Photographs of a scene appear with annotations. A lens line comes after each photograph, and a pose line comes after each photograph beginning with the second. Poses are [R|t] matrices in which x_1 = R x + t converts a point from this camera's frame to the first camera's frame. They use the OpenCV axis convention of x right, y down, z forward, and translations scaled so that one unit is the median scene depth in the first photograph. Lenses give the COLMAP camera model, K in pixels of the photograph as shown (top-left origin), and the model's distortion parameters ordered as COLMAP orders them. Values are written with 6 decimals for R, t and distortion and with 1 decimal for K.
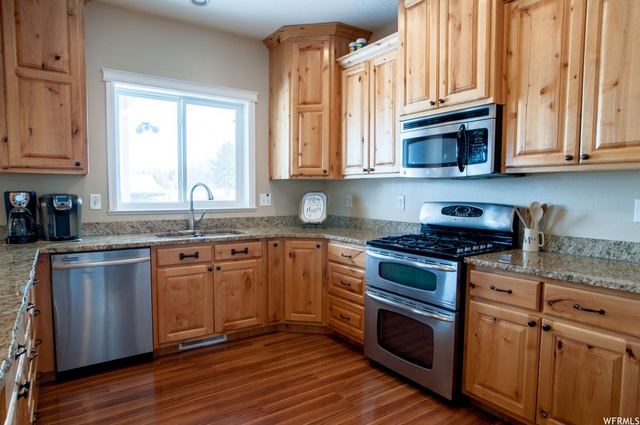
lens RADIAL K [[386.3, 0, 305.3], [0, 386.3, 216.3], [0, 0, 1]] dist [-0.005544, 0.002095]
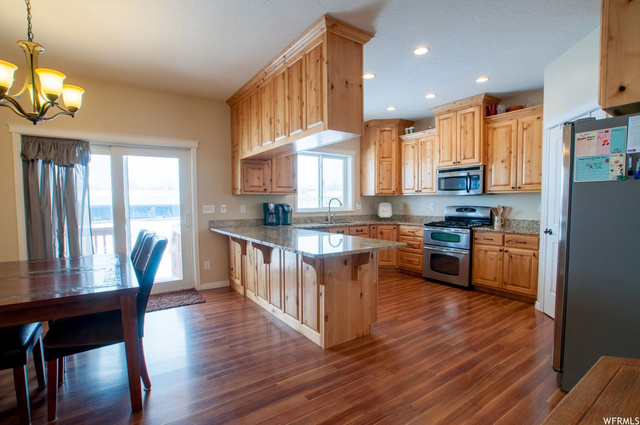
lens RADIAL K [[301.7, 0, 320.7], [0, 301.7, 215.6], [0, 0, 1]] dist [0.000935, 0.000018]
pose [[0.999586, -0.009829, 0.027023, -0.476640], [0.010324, 0.999781, -0.018218, 0.042297], [-0.026838, 0.018490, 0.999469, -0.710585]]
